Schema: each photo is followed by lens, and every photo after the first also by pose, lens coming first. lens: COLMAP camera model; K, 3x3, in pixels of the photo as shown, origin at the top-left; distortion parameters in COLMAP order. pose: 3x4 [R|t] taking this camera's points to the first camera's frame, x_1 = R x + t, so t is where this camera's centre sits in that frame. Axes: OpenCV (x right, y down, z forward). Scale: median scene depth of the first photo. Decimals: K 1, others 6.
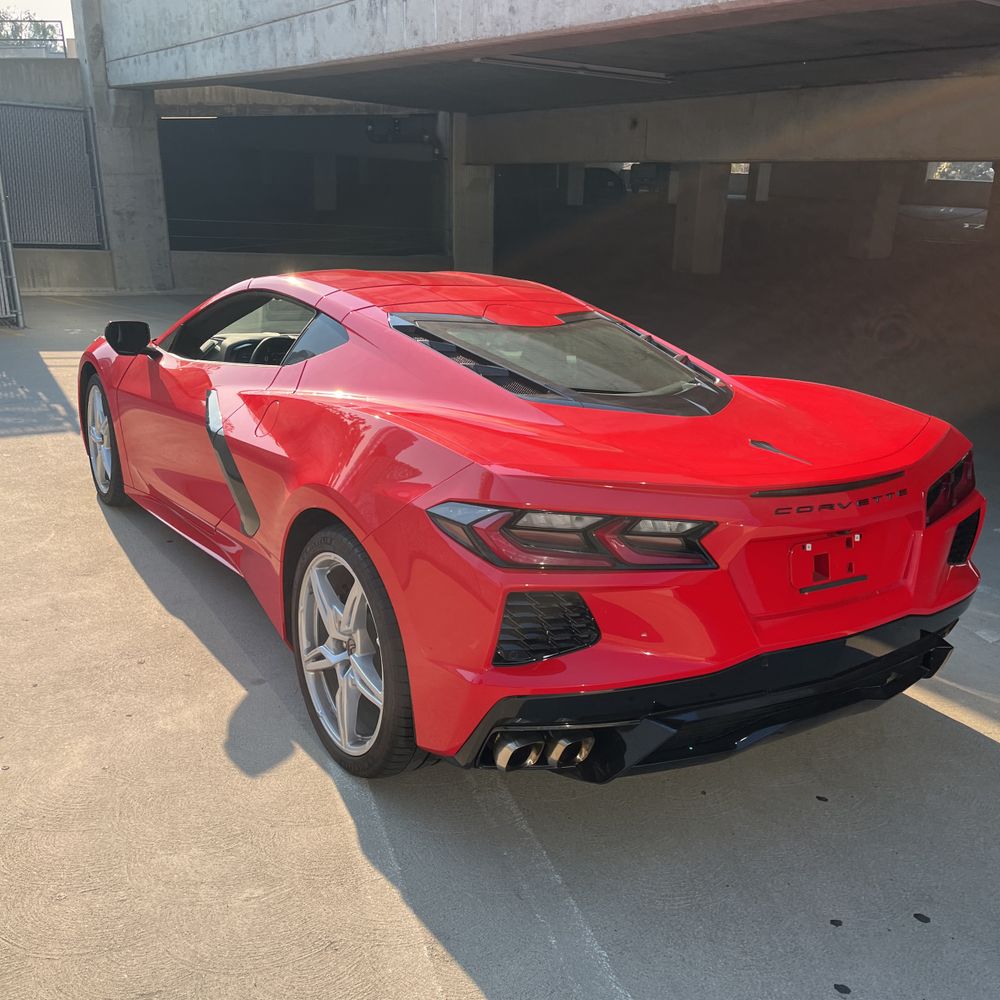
lens RADIAL K [[1022.9, 0, 499.5], [0, 1022.9, 499.8], [0, 0, 1]] dist [0.020565, 0.000000]
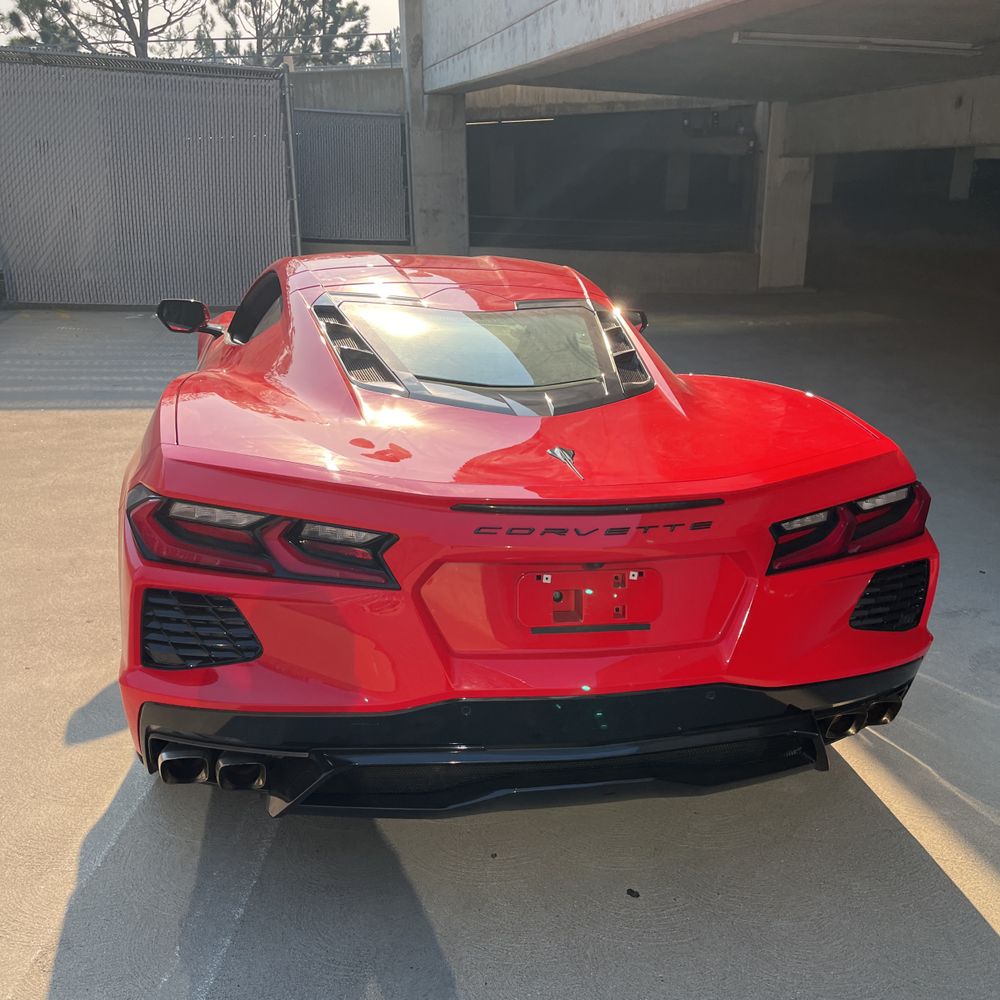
lens RADIAL K [[1022.9, 0, 490.4], [0, 1022.9, 492.7], [0, 0, 1]] dist [0.020565, 0.000000]
pose [[0.934639, 0.087431, -0.344683, 0.176427], [-0.089963, 0.995907, 0.008674, -0.008396], [0.344031, 0.022902, 0.938679, 0.071708]]
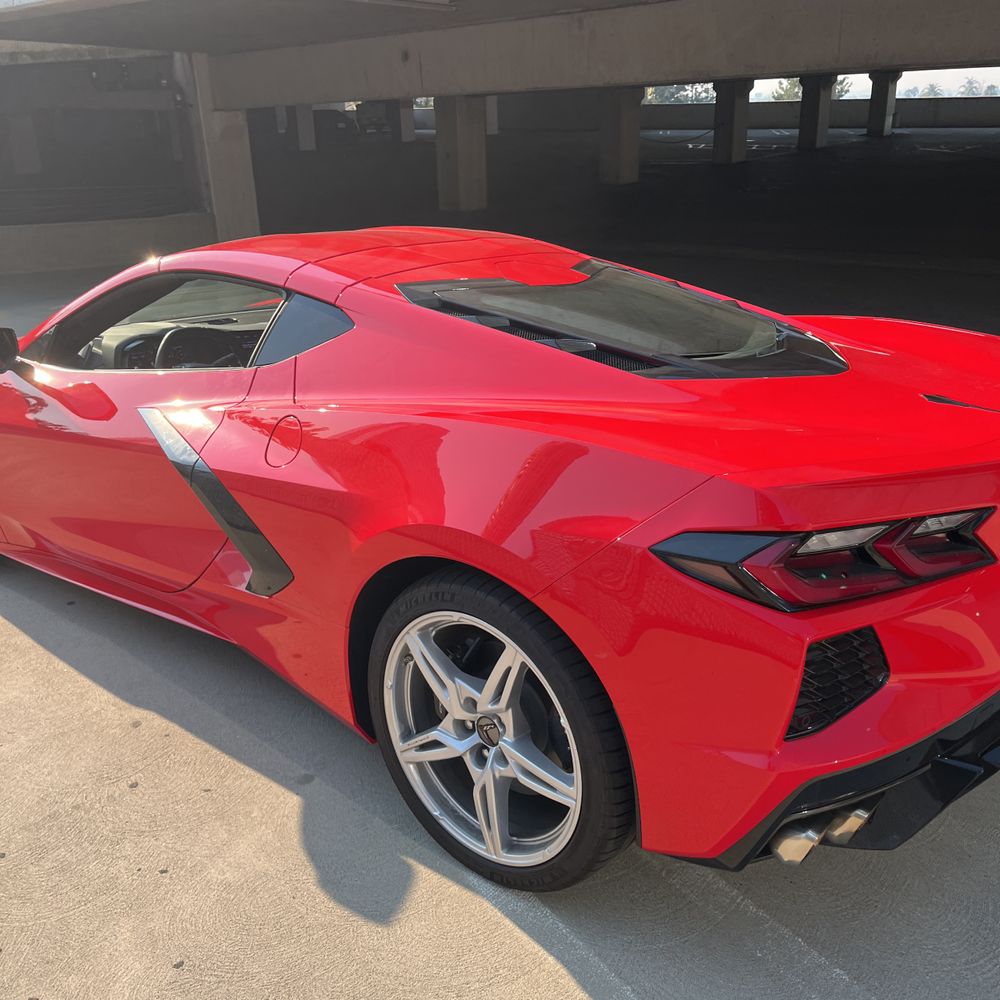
lens RADIAL K [[1022.9, 0, 512.6], [0, 1022.9, 481.7], [0, 0, 1]] dist [0.020565, 0.000000]
pose [[0.958516, -0.144337, 0.245793, -0.108040], [0.135423, 0.989375, 0.052887, -0.028496], [-0.250815, -0.017407, 0.967878, 0.096238]]
